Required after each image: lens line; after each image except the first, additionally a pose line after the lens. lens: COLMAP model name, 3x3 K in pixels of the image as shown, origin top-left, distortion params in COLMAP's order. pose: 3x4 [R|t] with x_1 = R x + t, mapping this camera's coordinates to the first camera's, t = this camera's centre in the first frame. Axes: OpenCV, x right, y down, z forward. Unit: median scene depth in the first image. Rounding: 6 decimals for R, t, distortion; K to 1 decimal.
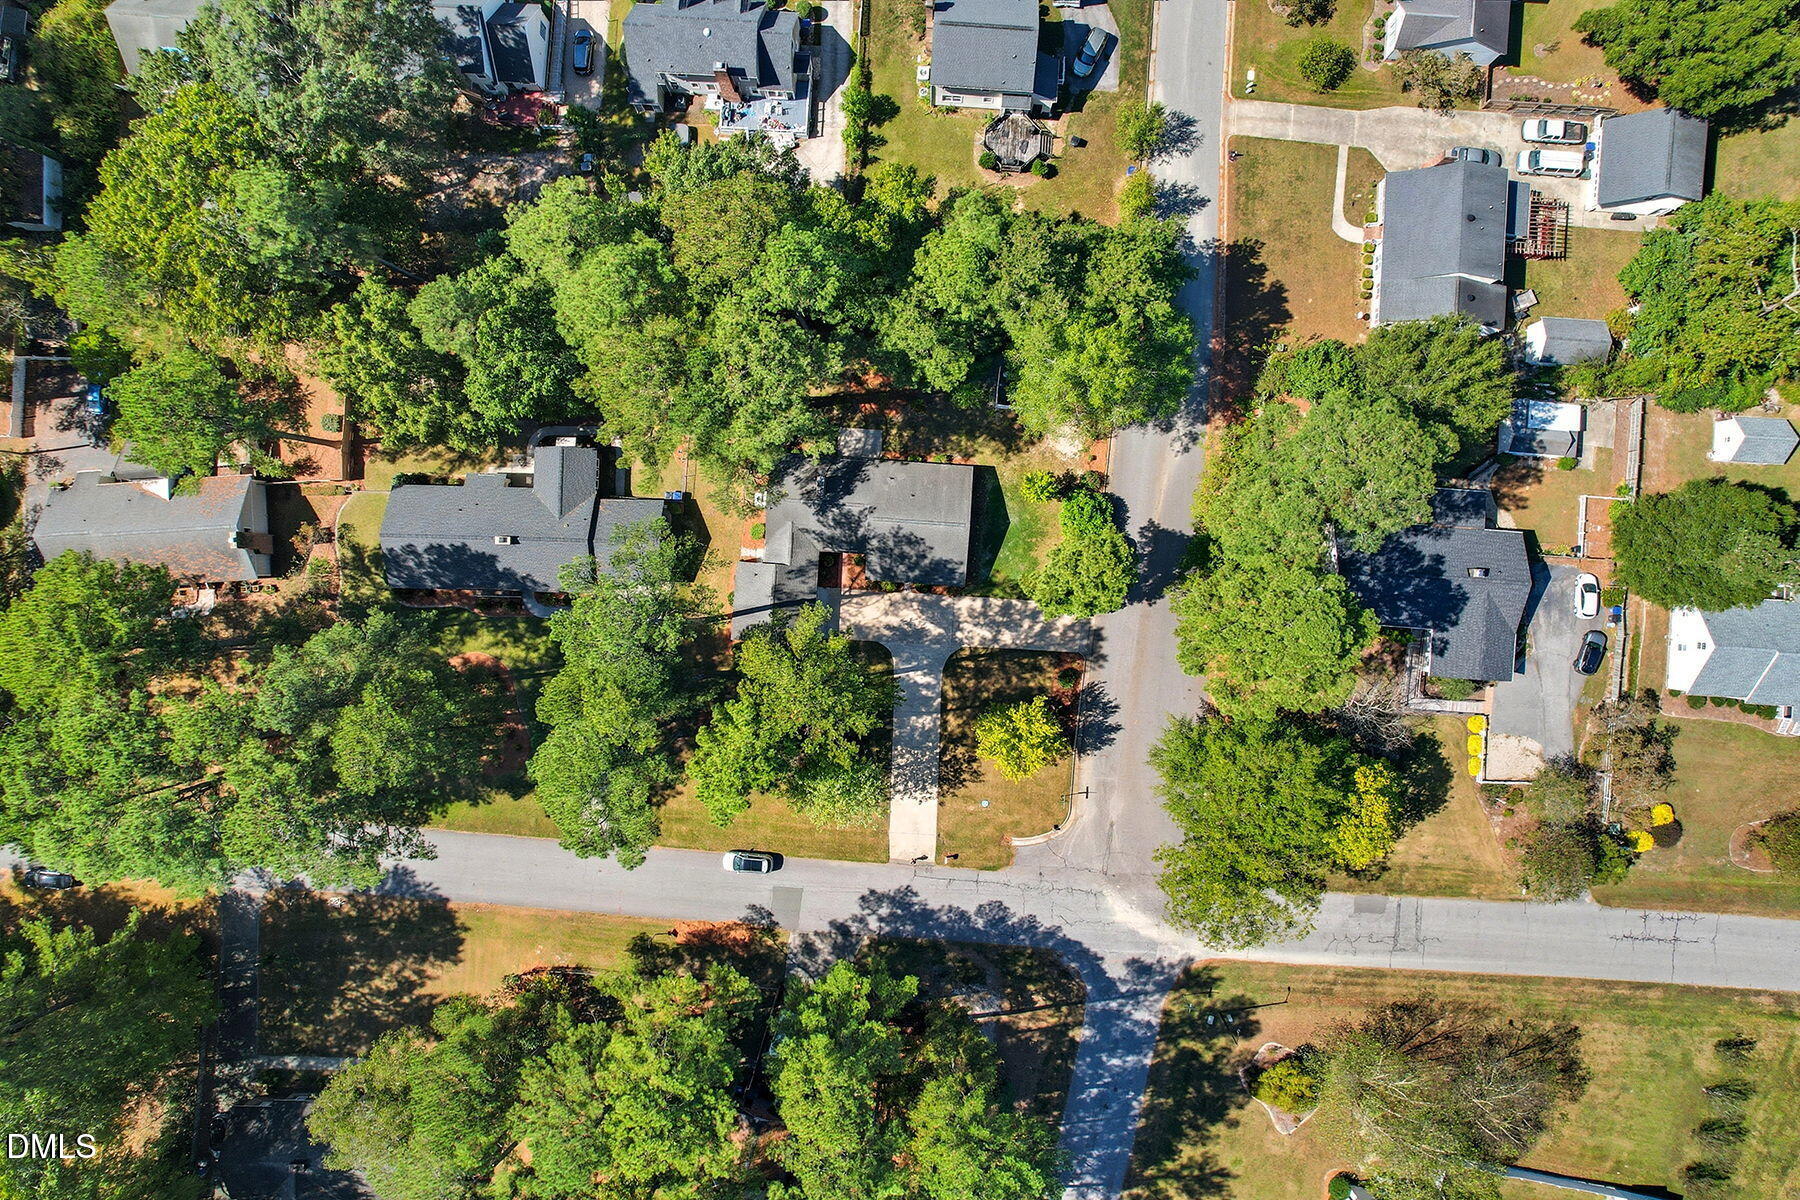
lens RADIAL K [[1145.9, 0, 896.6], [0, 1145.9, 609.2], [0, 0, 1]] dist [-0.043190, 0.017062]
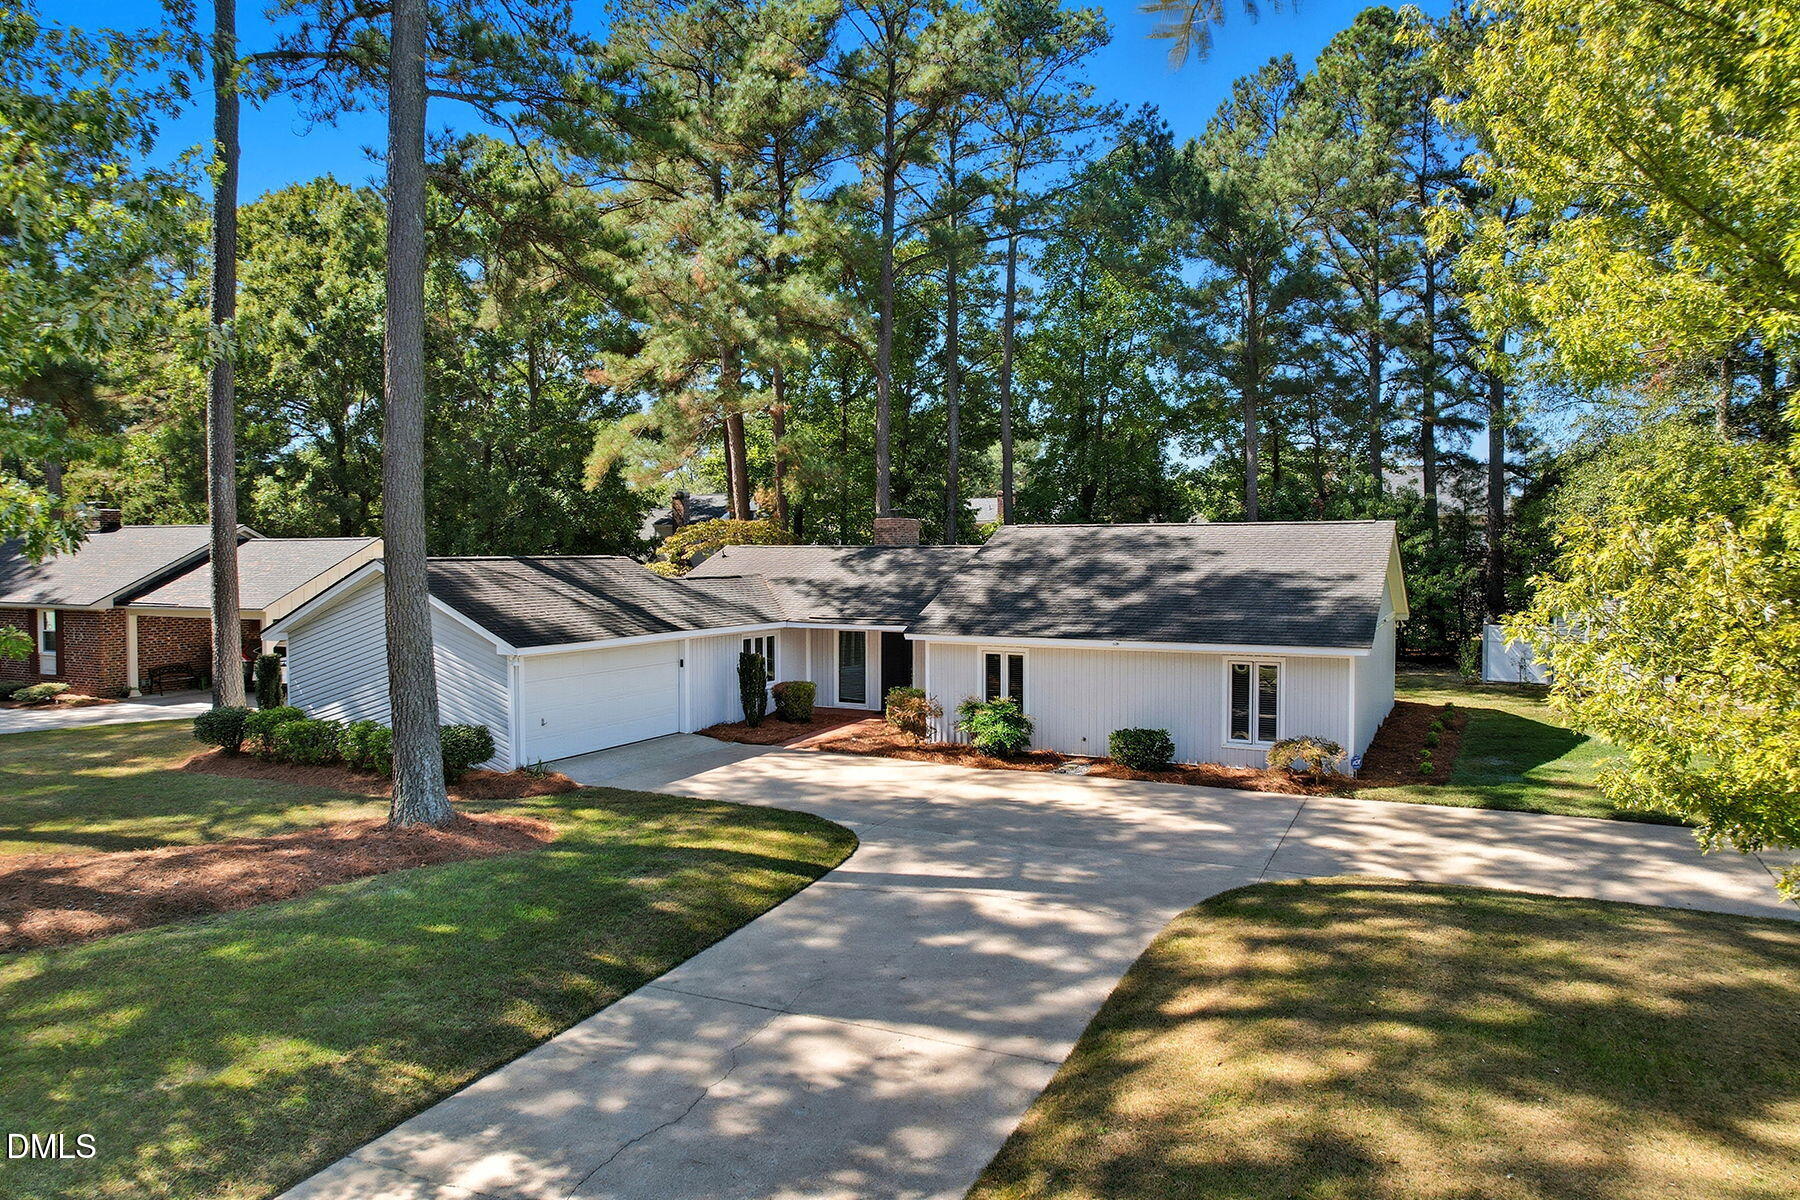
lens RADIAL K [[1145.9, 0, 905.6], [0, 1145.9, 589.1], [0, 0, 1]] dist [-0.043190, 0.017062]
pose [[0.920465, 0.013093, -0.390605, 0.060975], [-0.390697, 0.005280, -0.920504, 0.182872], [-0.009990, 0.999900, 0.009976, 0.965293]]
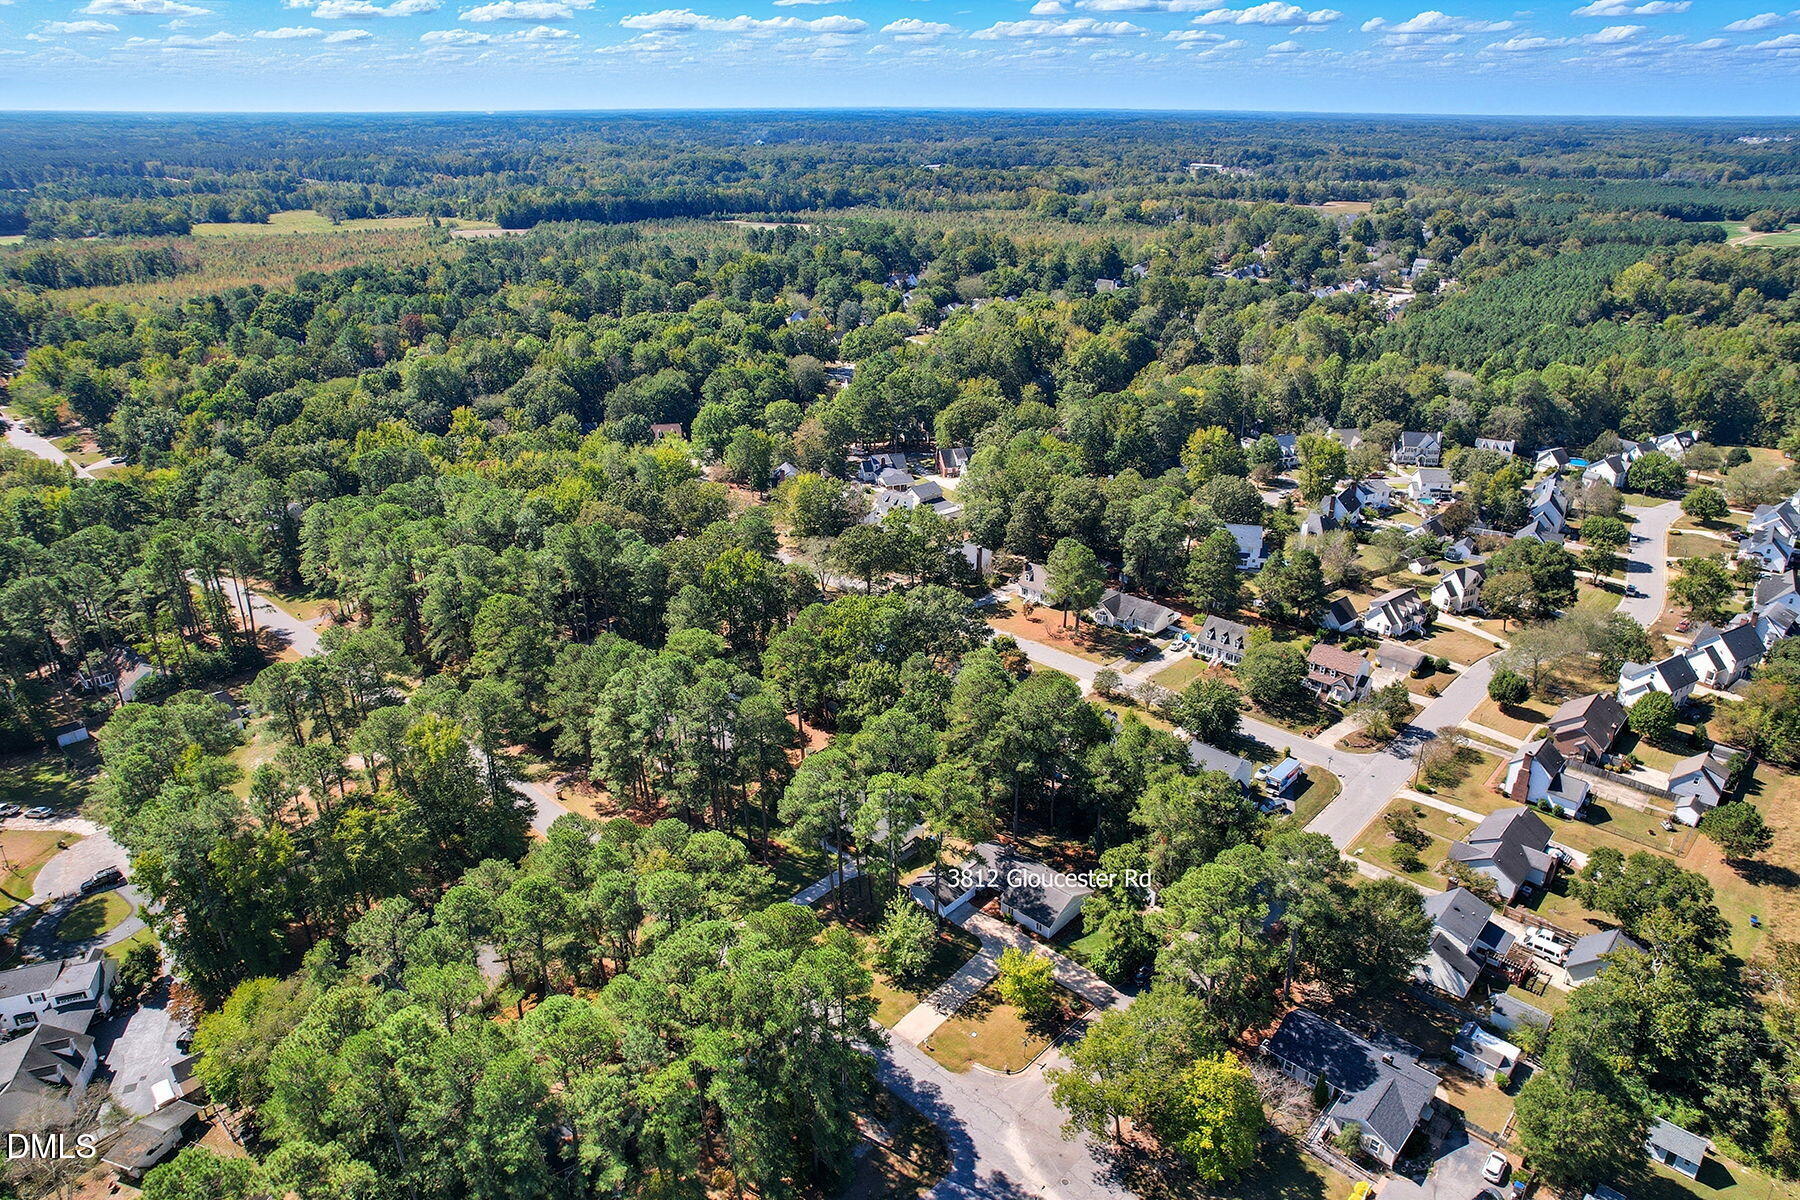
lens RADIAL K [[1145.9, 0, 895.9], [0, 1145.9, 608.4], [0, 0, 1]] dist [-0.043190, 0.017062]
pose [[0.775085, 0.268208, -0.572108, 0.637552], [-0.631570, 0.301601, -0.714252, 1.035477], [-0.019020, 0.914932, 0.403159, 0.007550]]
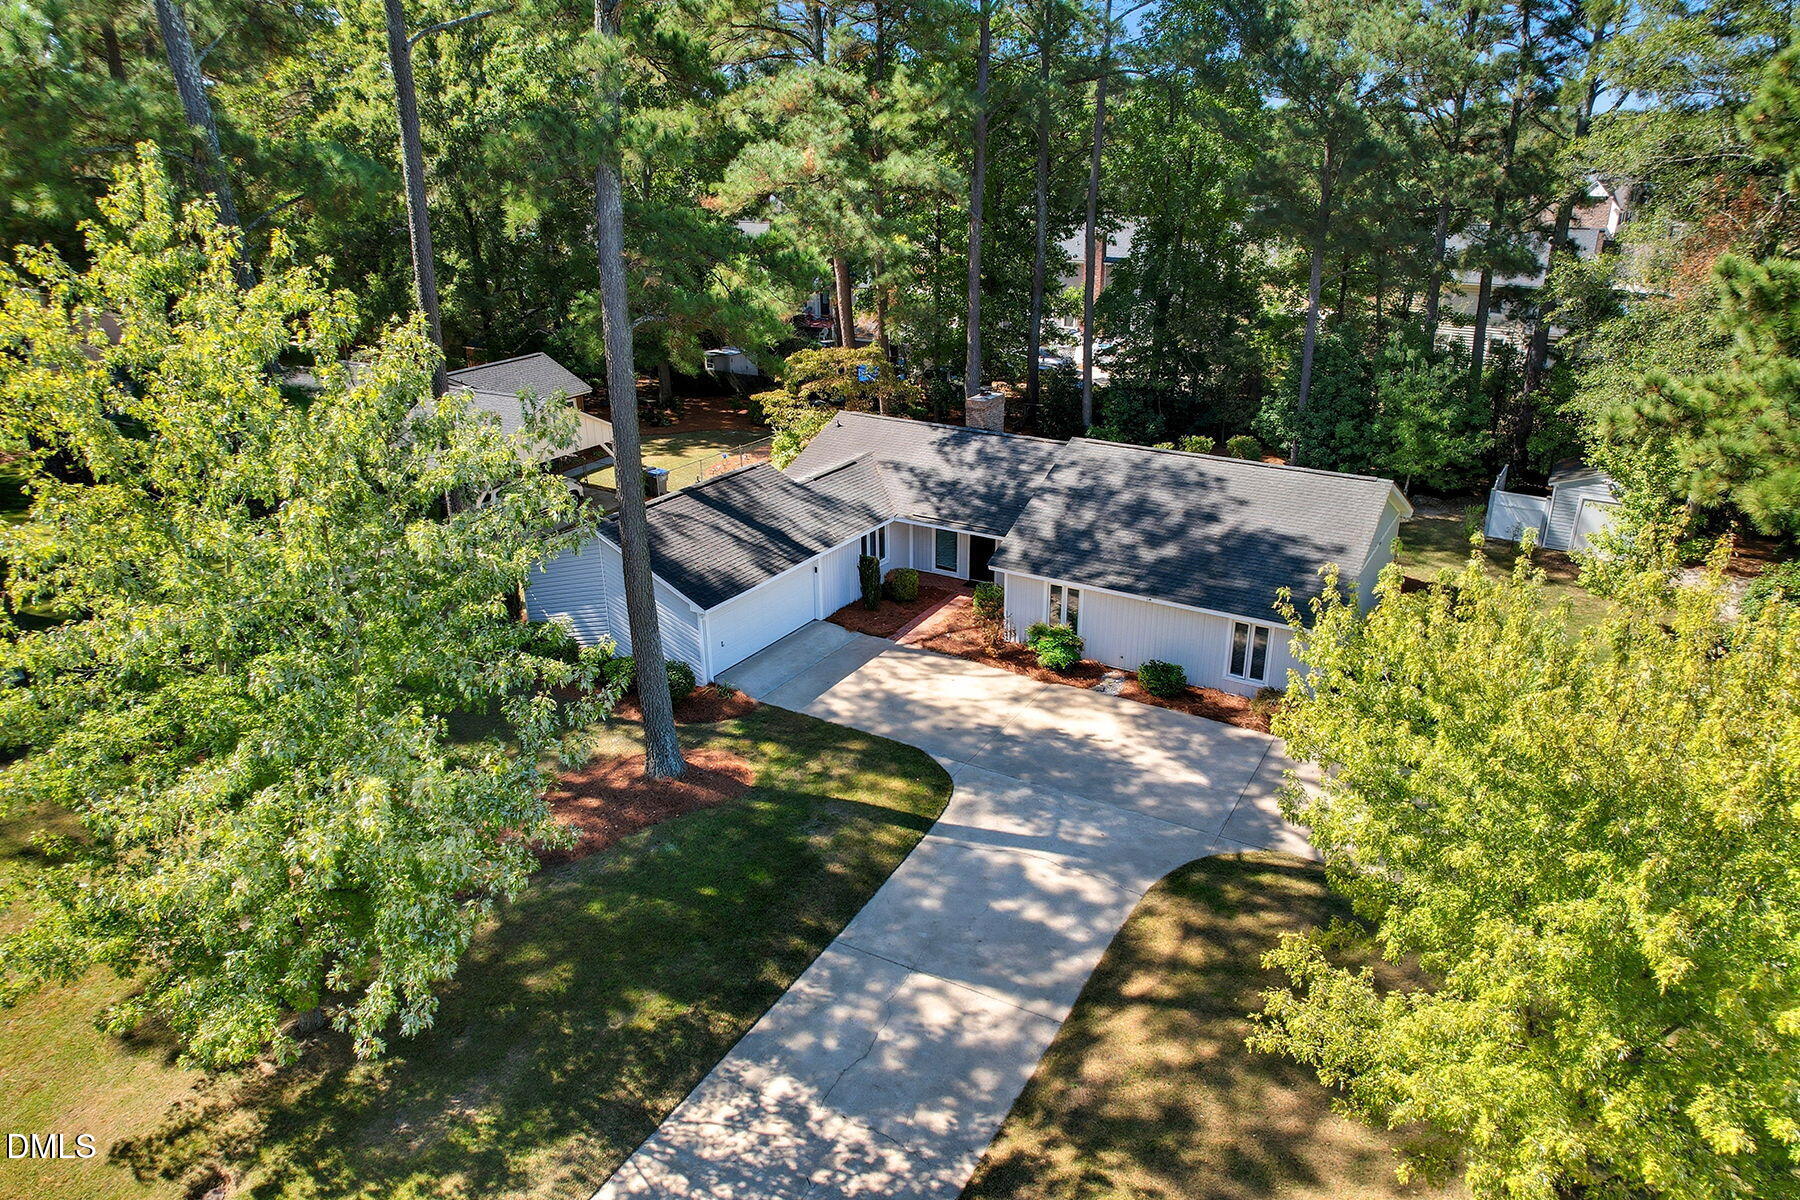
lens RADIAL K [[1145.9, 0, 903.1], [0, 1145.9, 590.4], [0, 0, 1]] dist [-0.043190, 0.017062]
pose [[0.888114, 0.167262, -0.428109, 0.078786], [-0.459506, 0.302070, -0.835229, 0.229177], [-0.010383, 0.938497, 0.345131, 0.883978]]
